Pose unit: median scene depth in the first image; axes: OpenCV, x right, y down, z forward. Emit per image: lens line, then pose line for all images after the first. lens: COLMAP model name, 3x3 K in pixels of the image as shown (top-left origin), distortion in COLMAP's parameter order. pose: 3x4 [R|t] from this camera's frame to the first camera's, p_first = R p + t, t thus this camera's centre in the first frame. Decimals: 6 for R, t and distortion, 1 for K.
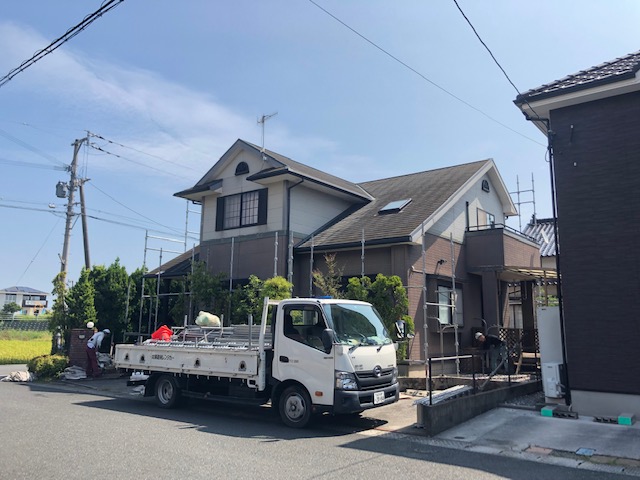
lens RADIAL K [[521.6, 0, 320.5], [0, 521.6, 233.4], [0, 0, 1]] dist [0.043642, 0.005329]
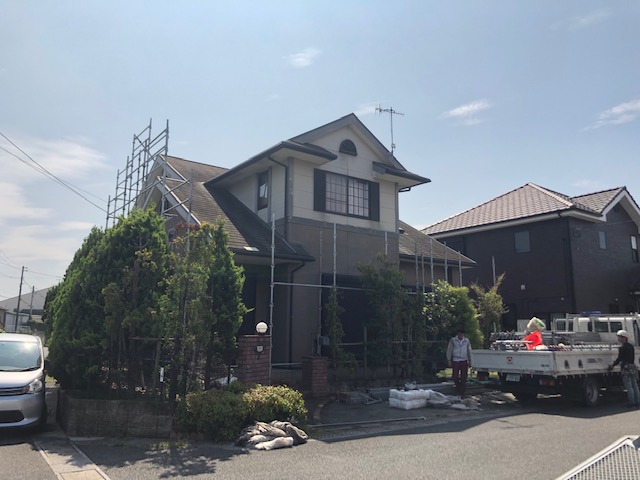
lens RADIAL K [[525.0, 0, 320.0], [0, 525.0, 240.0], [0, 0, 1]] dist [0.032287, 0.001405]
pose [[0.292962, 0.156416, 0.943243, -0.917723], [-0.170656, 0.979241, -0.109381, 0.122415], [-0.940771, -0.128926, 0.313573, 0.720029]]
